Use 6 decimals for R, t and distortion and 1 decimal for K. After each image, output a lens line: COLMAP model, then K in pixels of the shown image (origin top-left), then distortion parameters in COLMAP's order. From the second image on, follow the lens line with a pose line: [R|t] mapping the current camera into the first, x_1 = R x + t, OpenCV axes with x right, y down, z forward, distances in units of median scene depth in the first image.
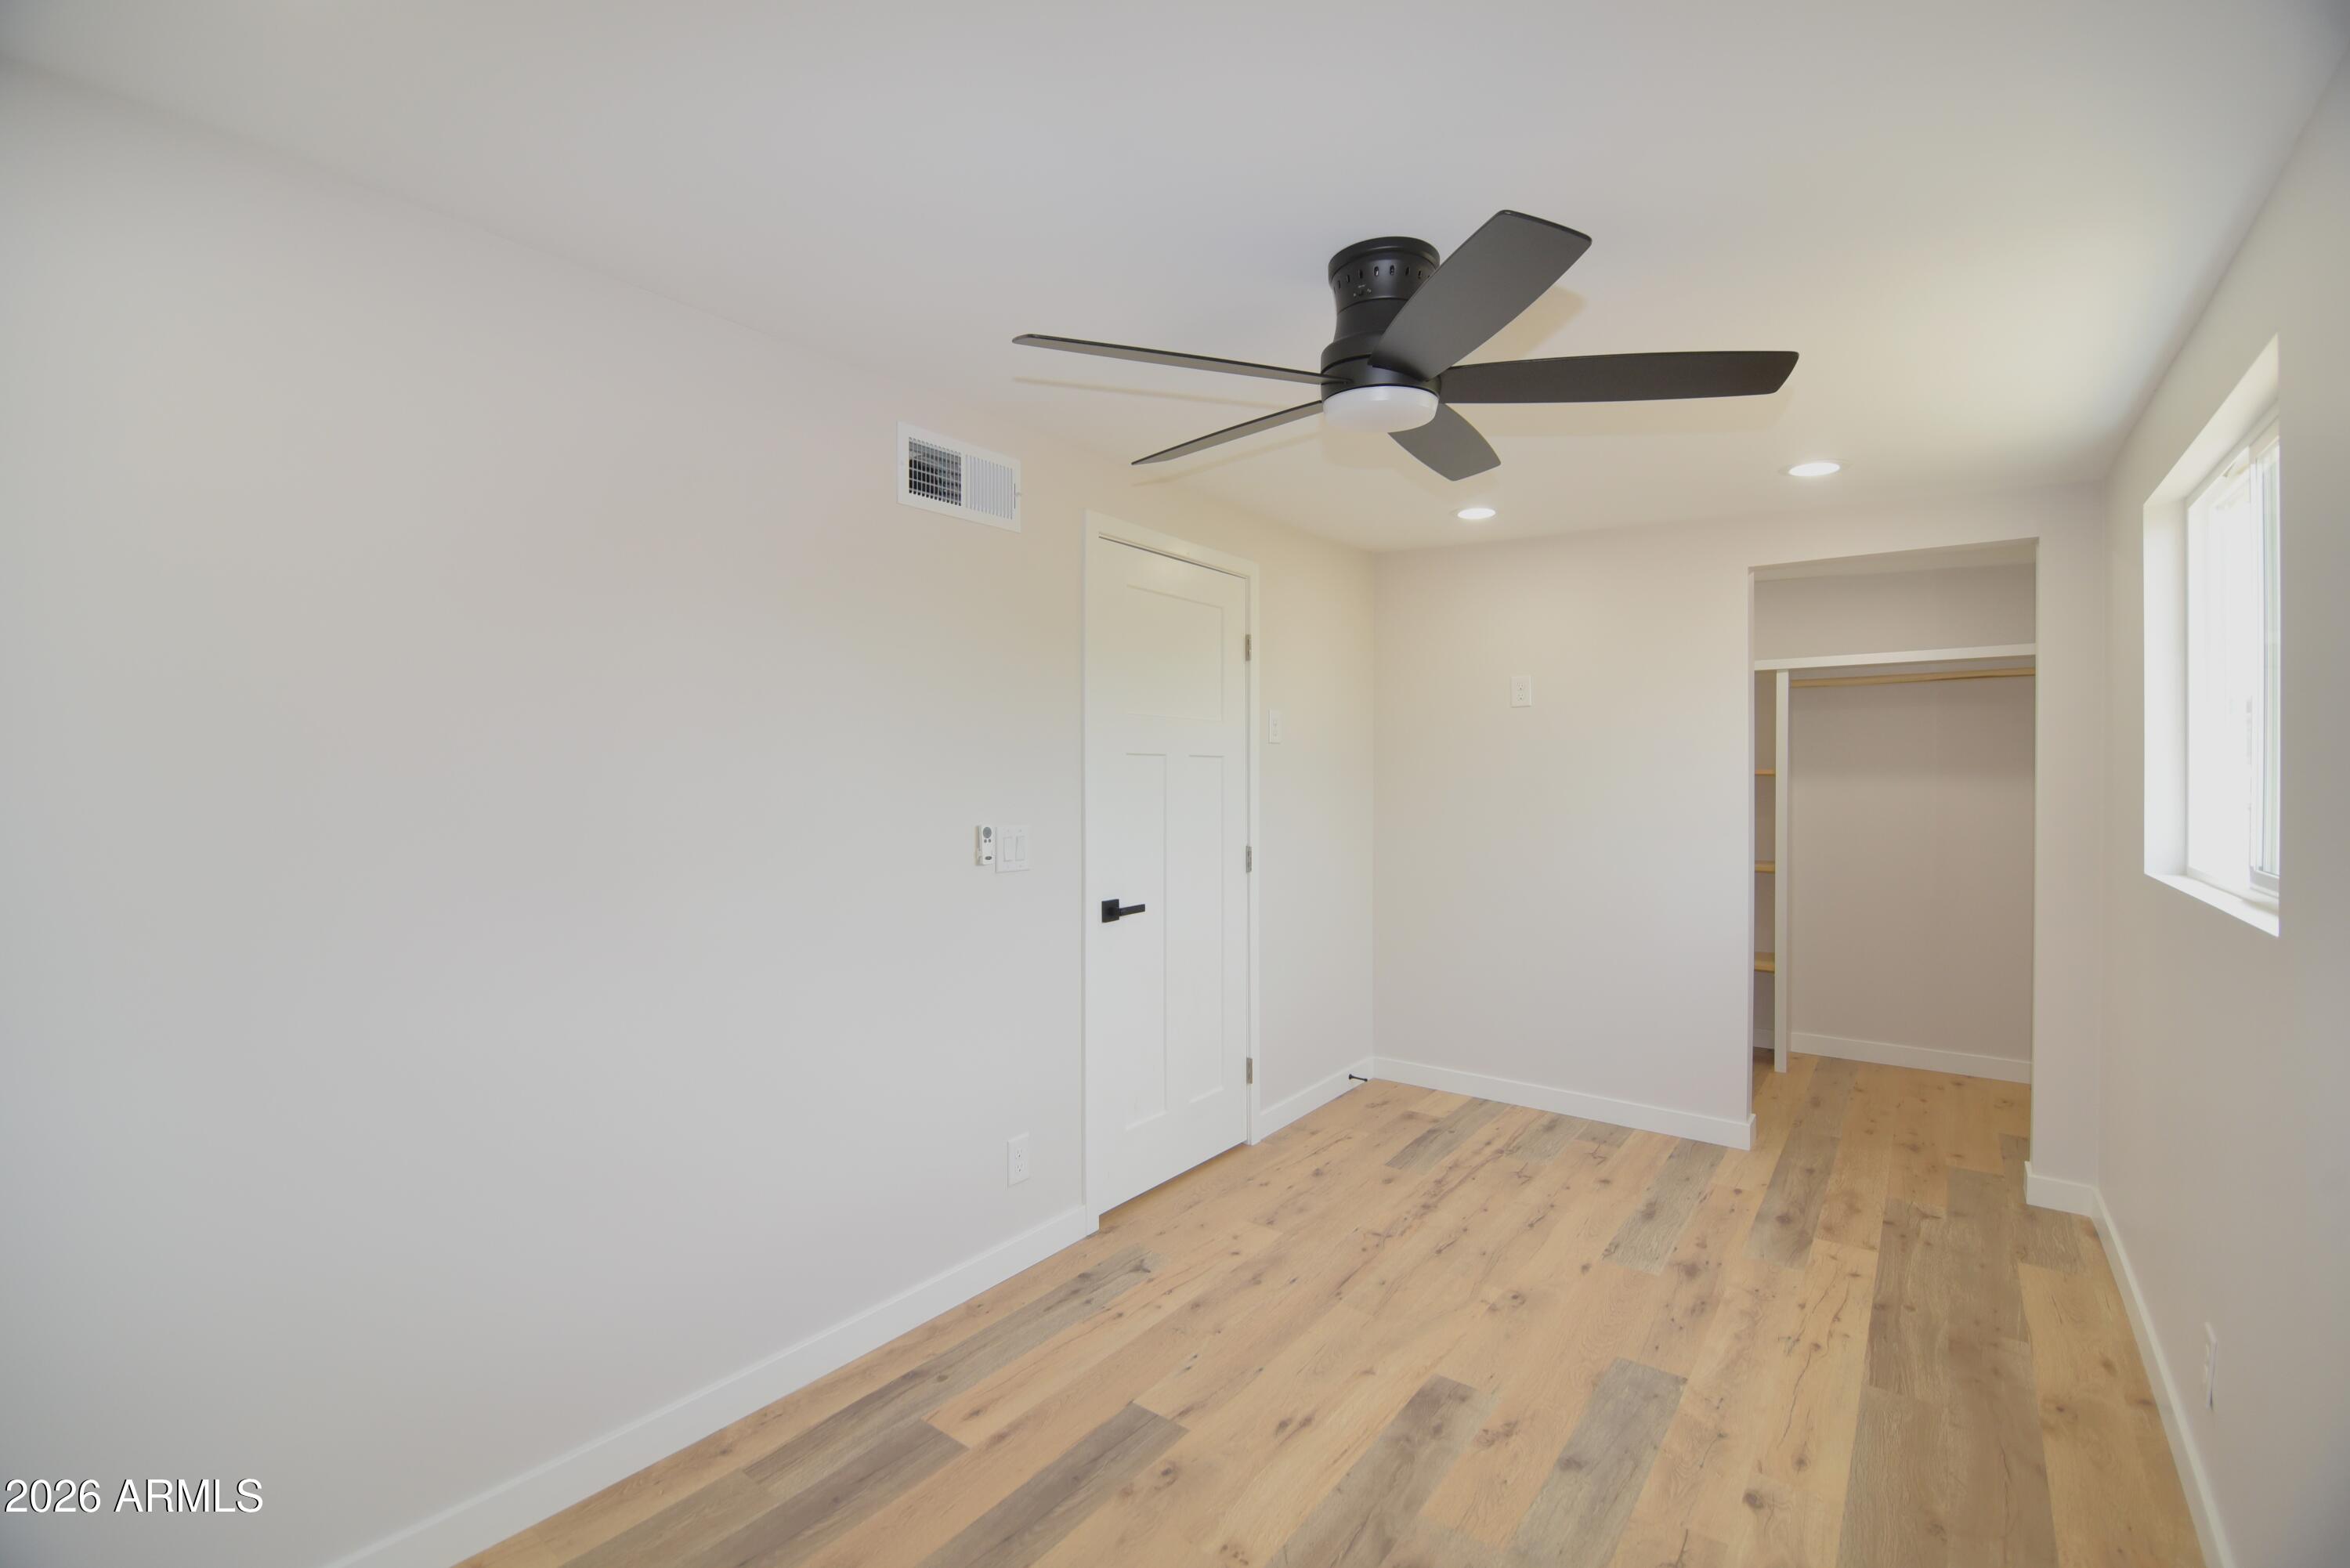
lens RADIAL K [[1016.6, 0, 1167.5], [0, 1016.6, 776.1], [0, 0, 1]] dist [-0.000350, -0.009037]
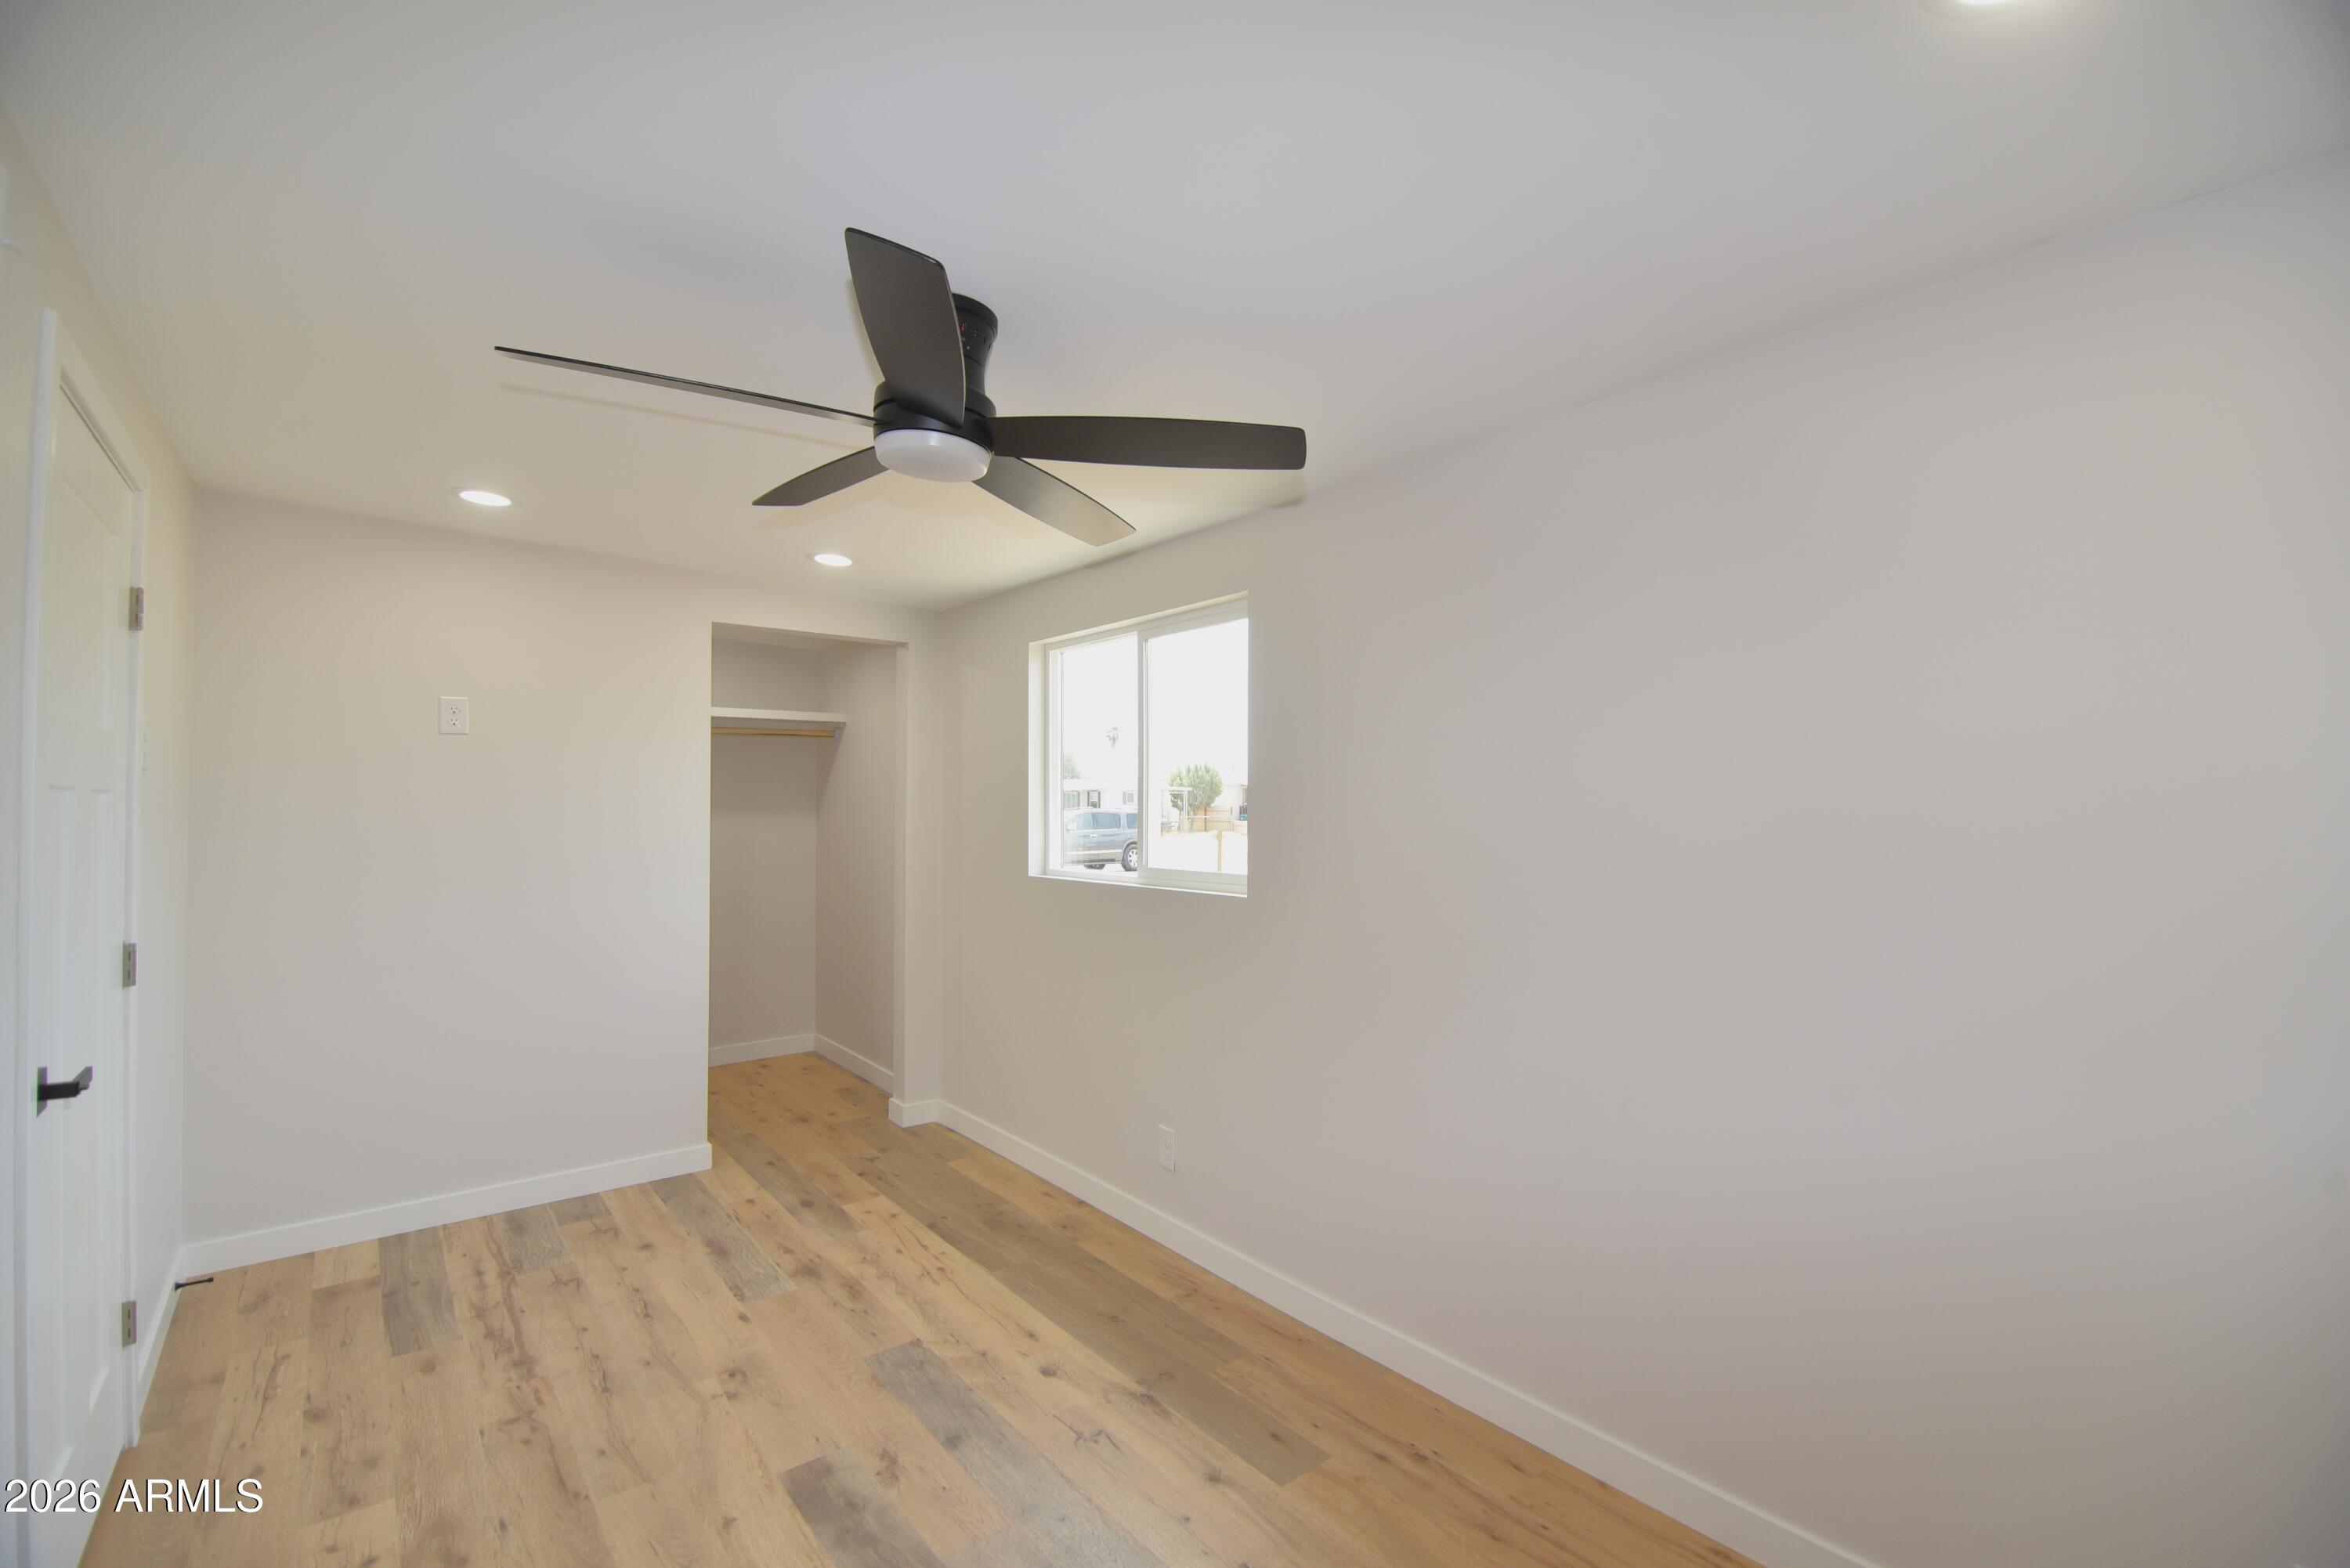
lens RADIAL K [[1016.6, 0, 1167.5], [0, 1016.6, 776.1], [0, 0, 1]] dist [-0.000350, -0.009037]
pose [[0.232102, 0.028443, 0.972276, -0.427872], [0.003697, 0.999539, -0.030123, -0.010029], [-0.972684, 0.010586, 0.231890, 0.333275]]
